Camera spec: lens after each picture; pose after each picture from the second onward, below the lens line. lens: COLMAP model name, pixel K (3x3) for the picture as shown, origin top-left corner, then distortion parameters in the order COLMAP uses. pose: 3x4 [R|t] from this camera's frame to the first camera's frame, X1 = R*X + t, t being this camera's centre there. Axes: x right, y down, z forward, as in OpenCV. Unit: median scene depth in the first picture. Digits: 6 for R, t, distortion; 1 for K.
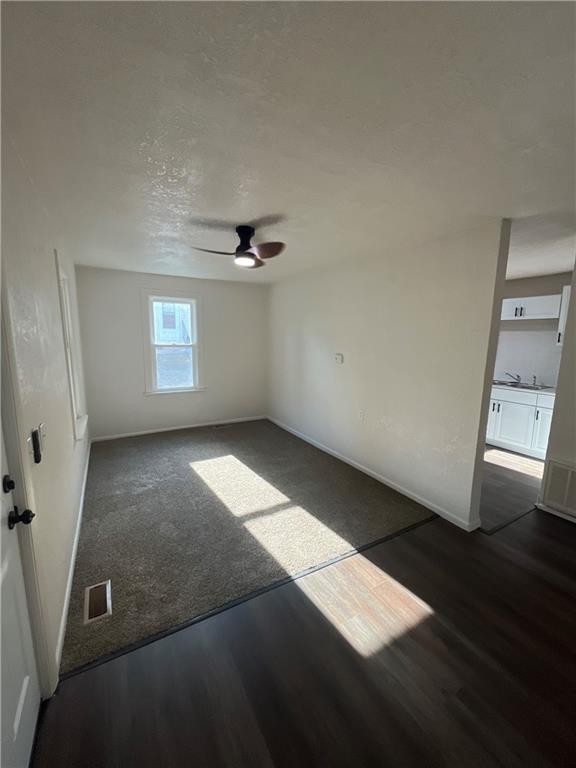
lens RADIAL K [[307.7, 0, 288.0], [0, 307.7, 384.0], [0, 0, 1]] dist [-0.001202, -0.000097]
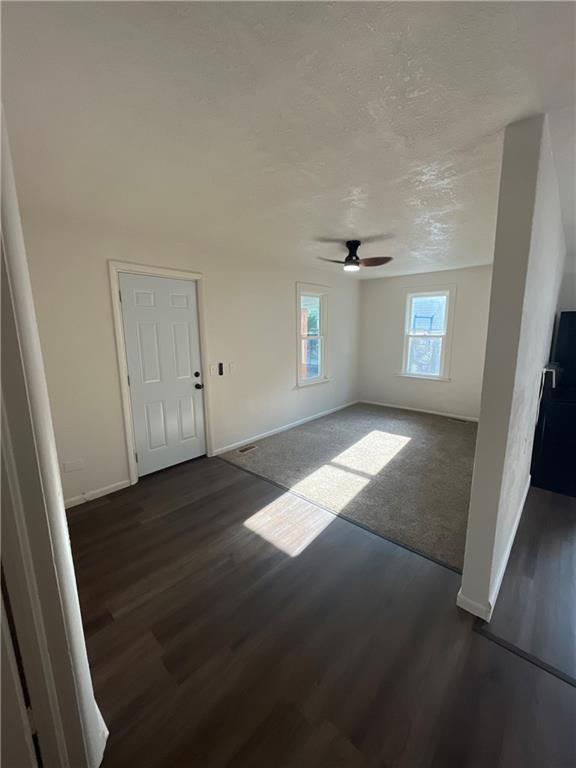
lens RADIAL K [[307.7, 0, 288.0], [0, 307.7, 384.0], [0, 0, 1]] dist [-0.001202, -0.000097]
pose [[0.304505, 0.150643, -0.940523, 0.808847], [-0.132943, 0.984471, 0.114641, -0.023213], [0.943188, 0.090127, 0.319803, 0.294929]]
